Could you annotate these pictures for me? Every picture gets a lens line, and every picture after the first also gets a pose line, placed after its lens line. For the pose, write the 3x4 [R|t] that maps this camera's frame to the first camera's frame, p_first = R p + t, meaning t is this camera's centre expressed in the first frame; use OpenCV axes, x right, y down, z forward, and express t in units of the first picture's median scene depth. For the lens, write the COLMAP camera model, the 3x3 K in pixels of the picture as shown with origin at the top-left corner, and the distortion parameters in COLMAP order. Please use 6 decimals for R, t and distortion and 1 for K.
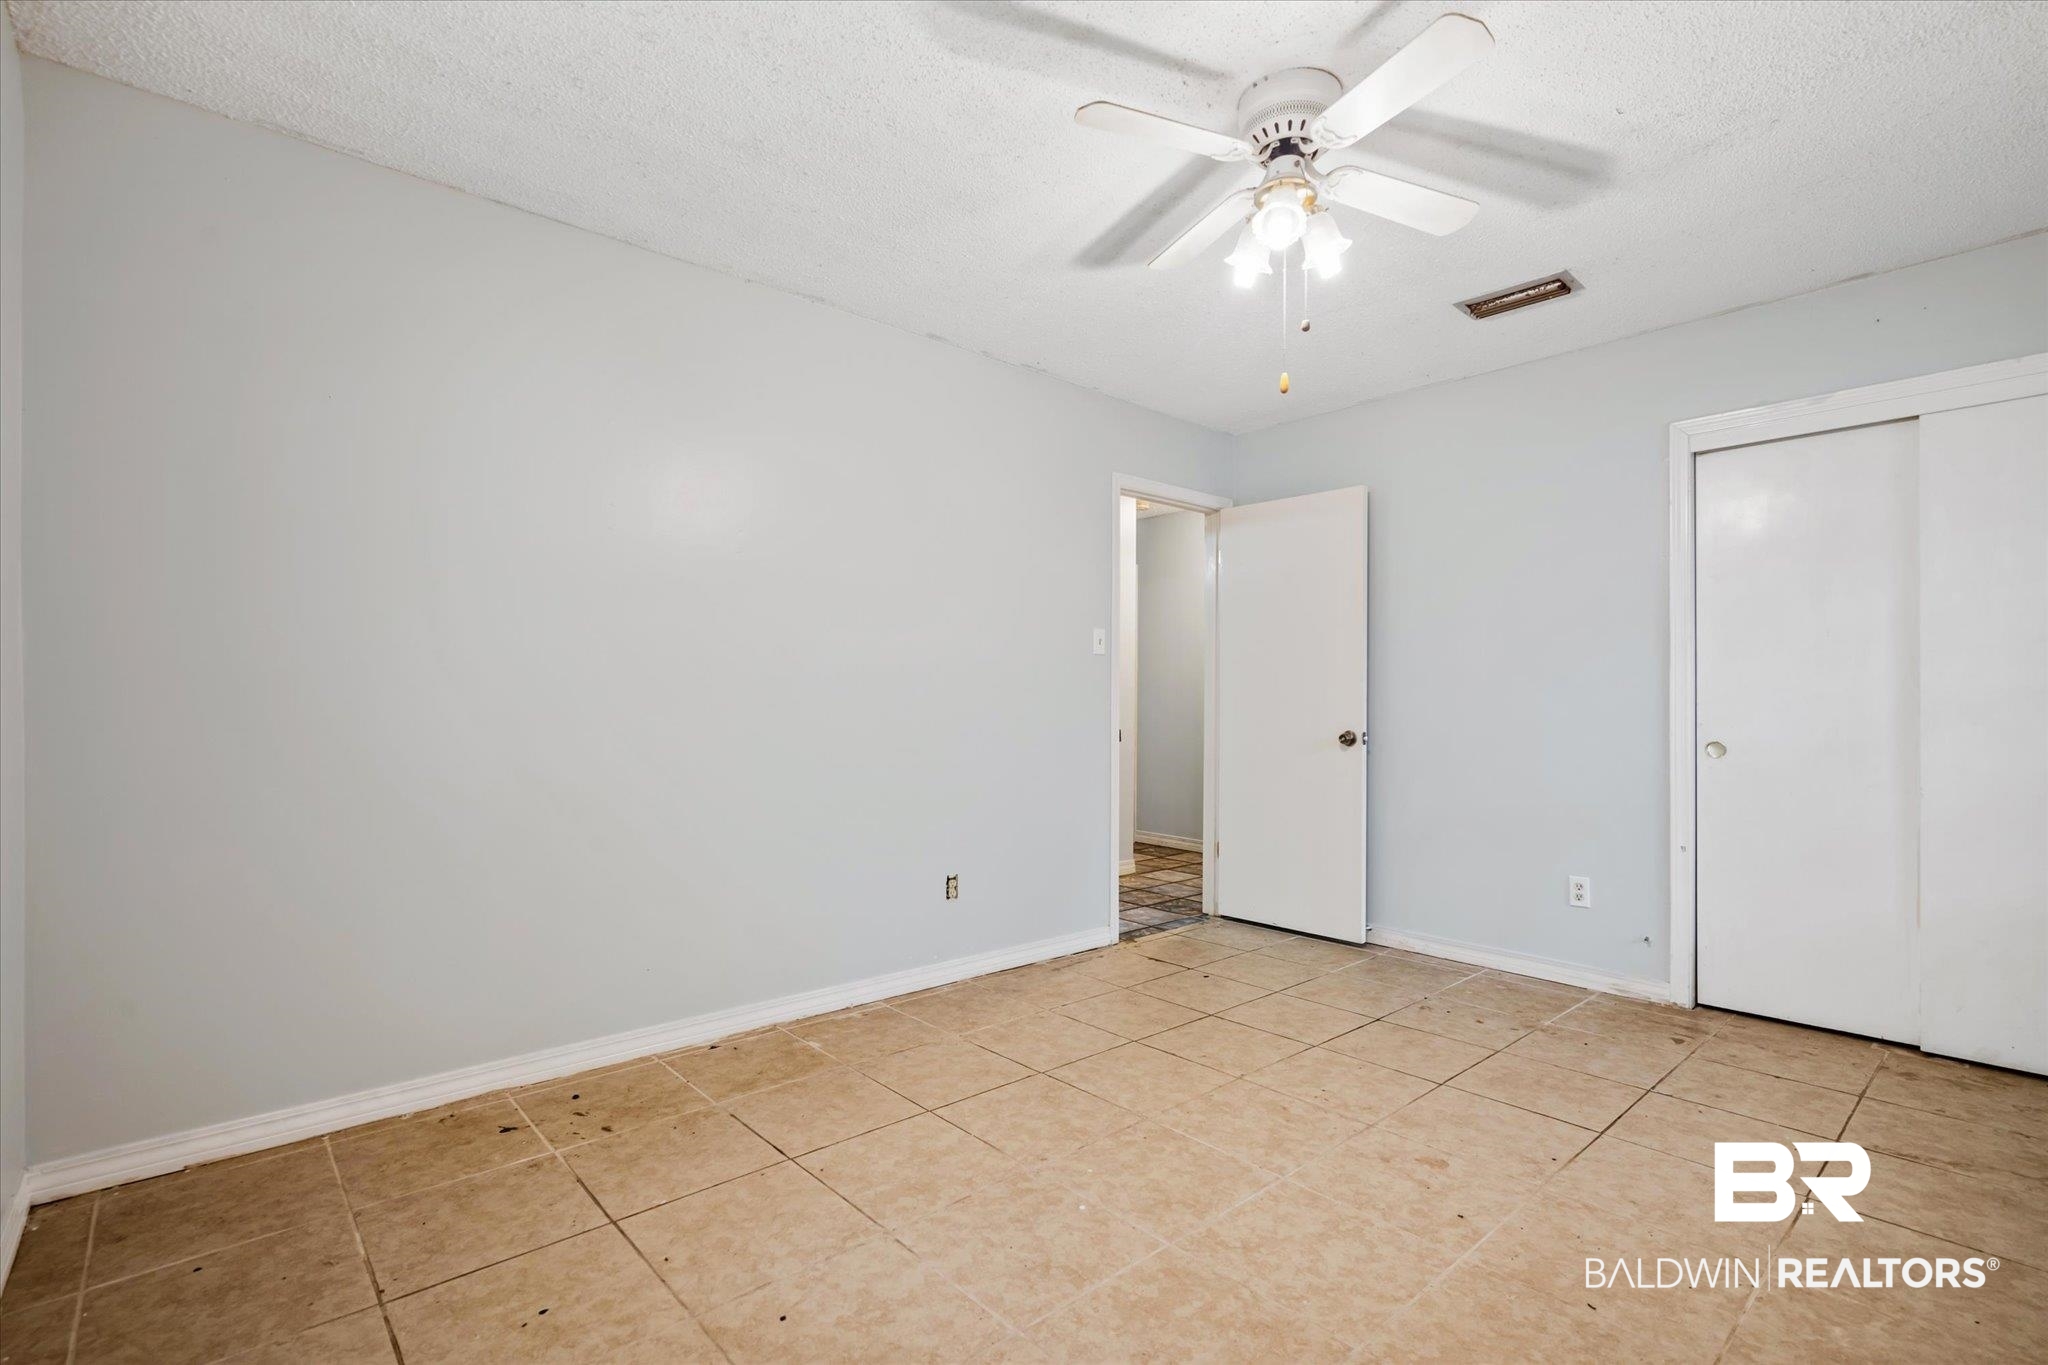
lens RADIAL K [[939.0, 0, 1021.3], [0, 939.0, 699.3], [0, 0, 1]] dist [-0.002715, 0.000180]
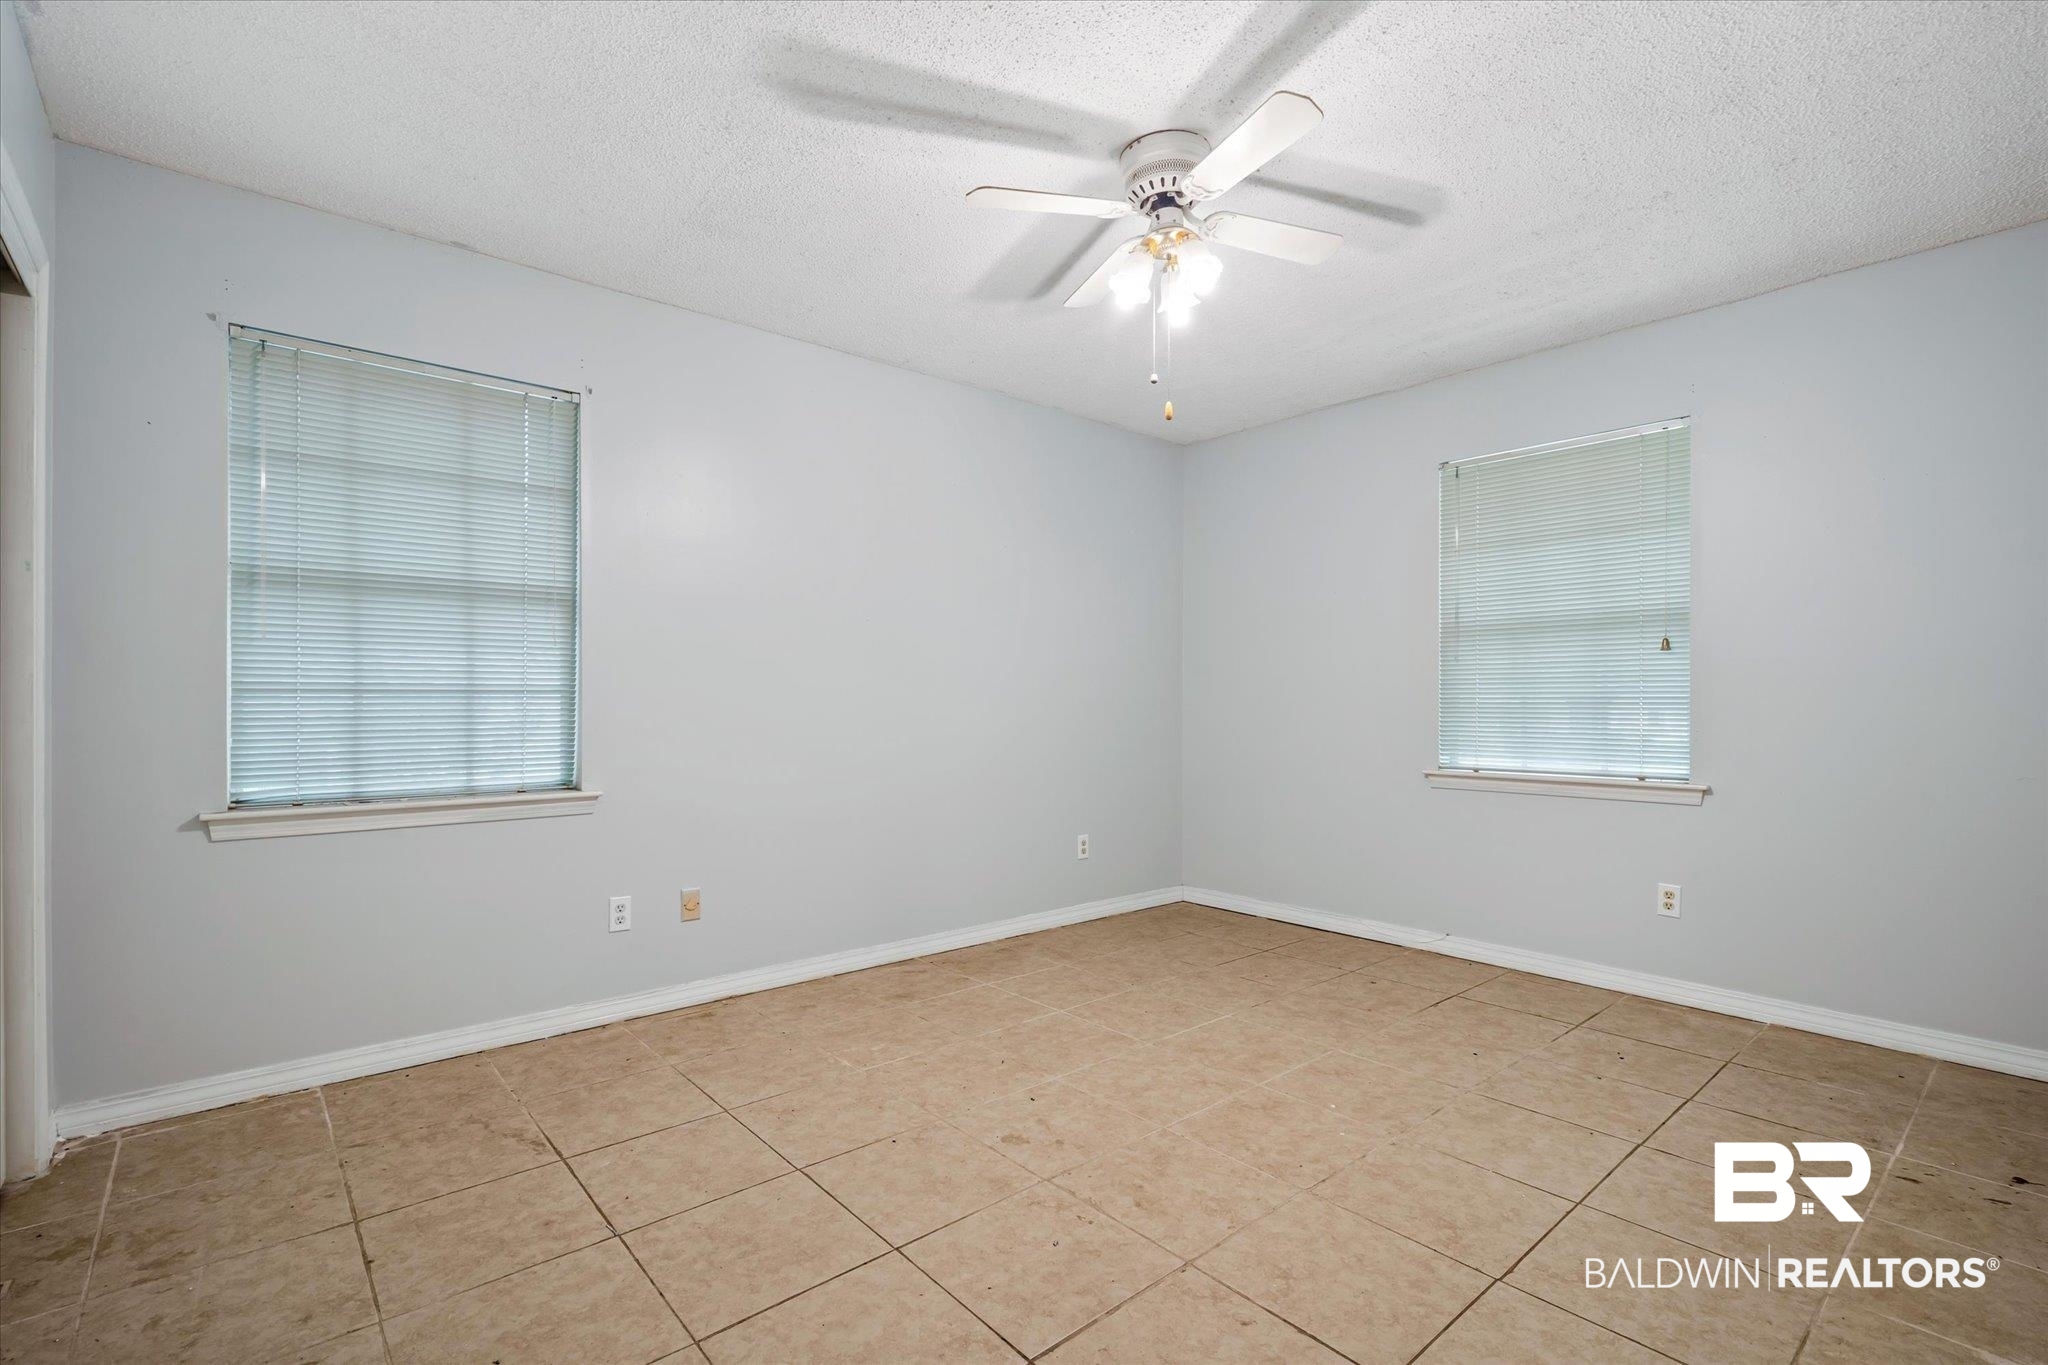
lens RADIAL K [[939.0, 0, 1028.4], [0, 939.0, 692.7], [0, 0, 1]] dist [-0.002715, 0.000180]
pose [[-0.999982, -0.004653, 0.003741, 0.411106], [-0.004684, 0.999953, -0.008440, 0.008252], [-0.003702, -0.008458, -0.999957, 1.985538]]
